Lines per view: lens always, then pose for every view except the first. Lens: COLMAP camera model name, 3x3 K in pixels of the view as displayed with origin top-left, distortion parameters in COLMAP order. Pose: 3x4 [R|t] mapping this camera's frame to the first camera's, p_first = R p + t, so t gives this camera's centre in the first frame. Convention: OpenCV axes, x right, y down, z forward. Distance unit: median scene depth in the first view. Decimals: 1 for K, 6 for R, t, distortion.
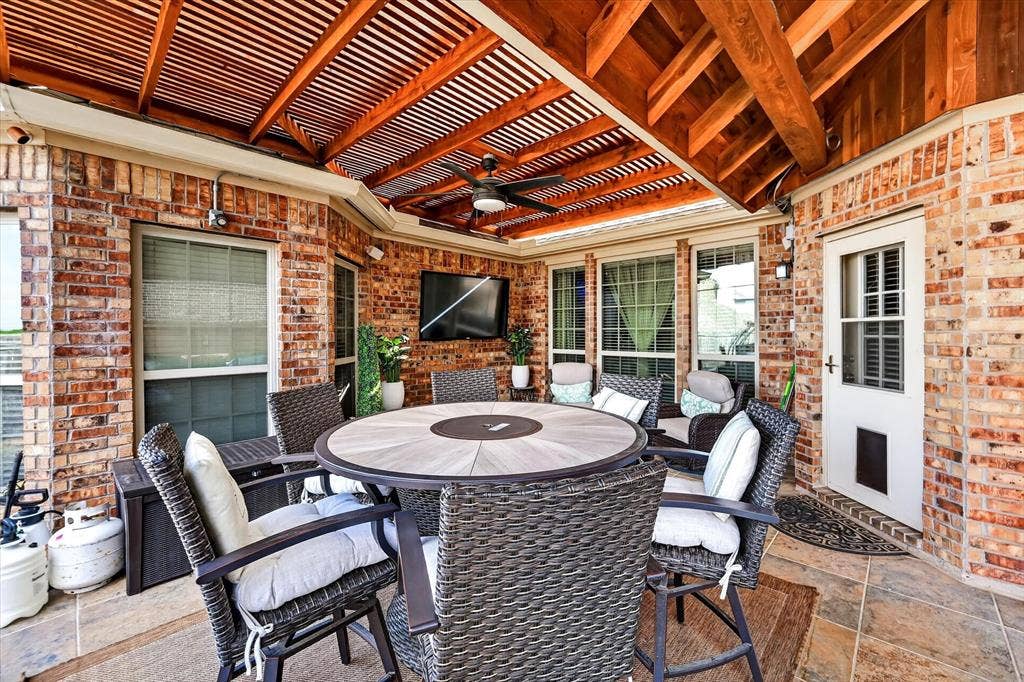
lens RADIAL K [[416.9, 0, 512.6], [0, 416.9, 336.8], [0, 0, 1]] dist [-0.003844, 0.001200]
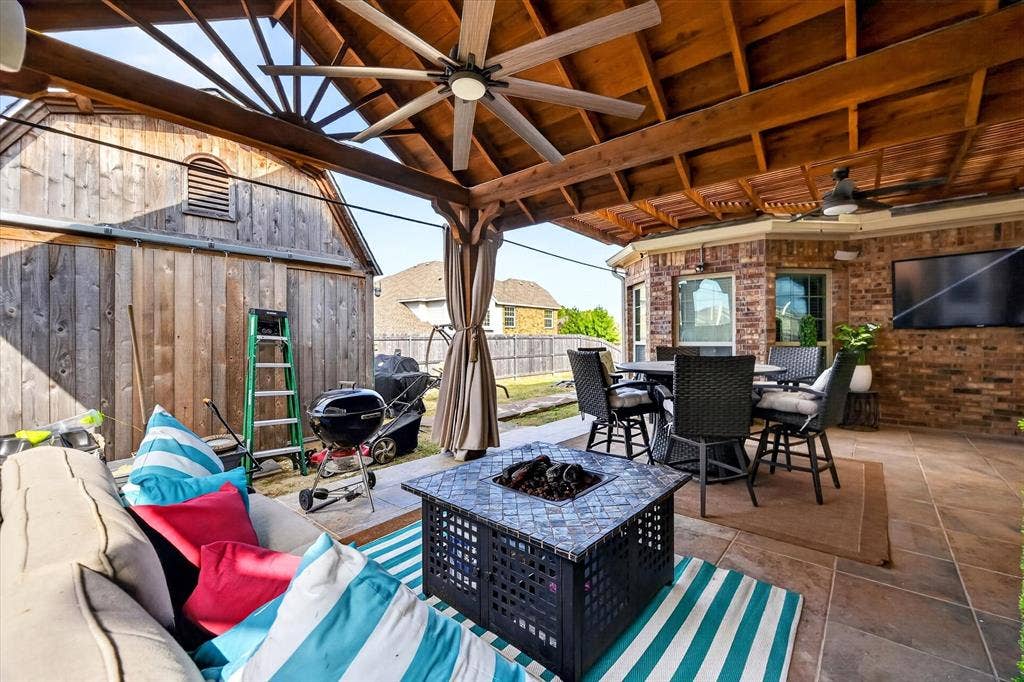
lens RADIAL K [[416.9, 0, 541.1], [0, 416.9, 337.7], [0, 0, 1]] dist [-0.003844, 0.001200]
pose [[0.074304, 0.002732, -0.997232, 1.105606], [-0.004766, 0.999986, 0.002385, 0.049640], [0.997224, 0.004575, 0.074316, 0.075459]]
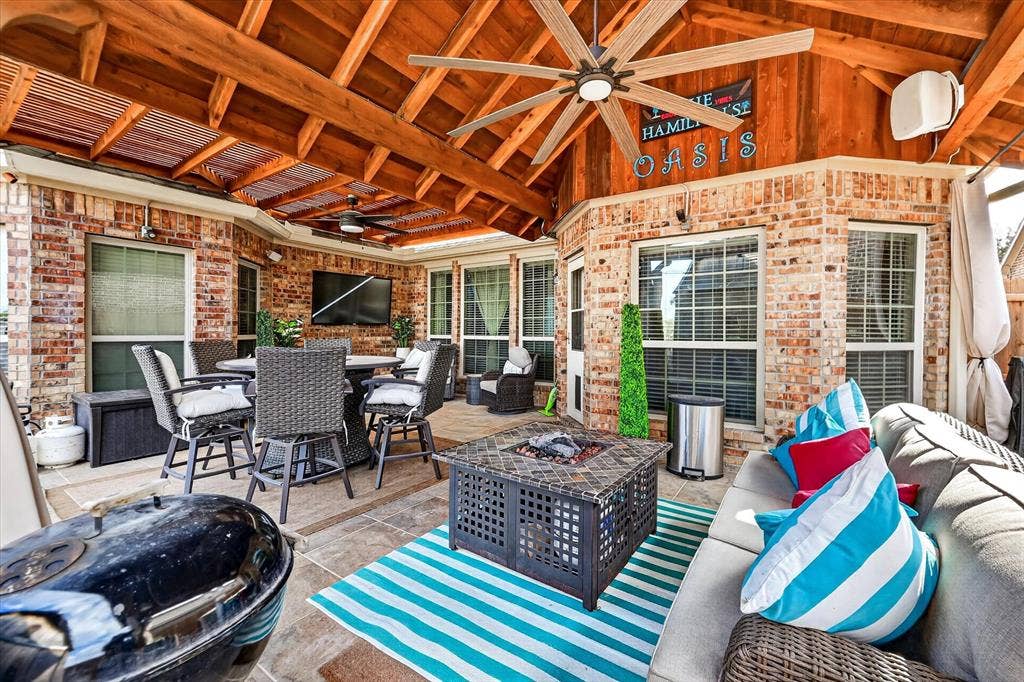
lens RADIAL K [[416.9, 0, 513.3], [0, 416.9, 336.5], [0, 0, 1]] dist [-0.003844, 0.001200]
pose [[0.988231, 0.009893, 0.152649, 0.299346], [-0.010372, 0.999943, 0.002339, 0.056745], [-0.152617, -0.003895, 0.988278, -0.567320]]
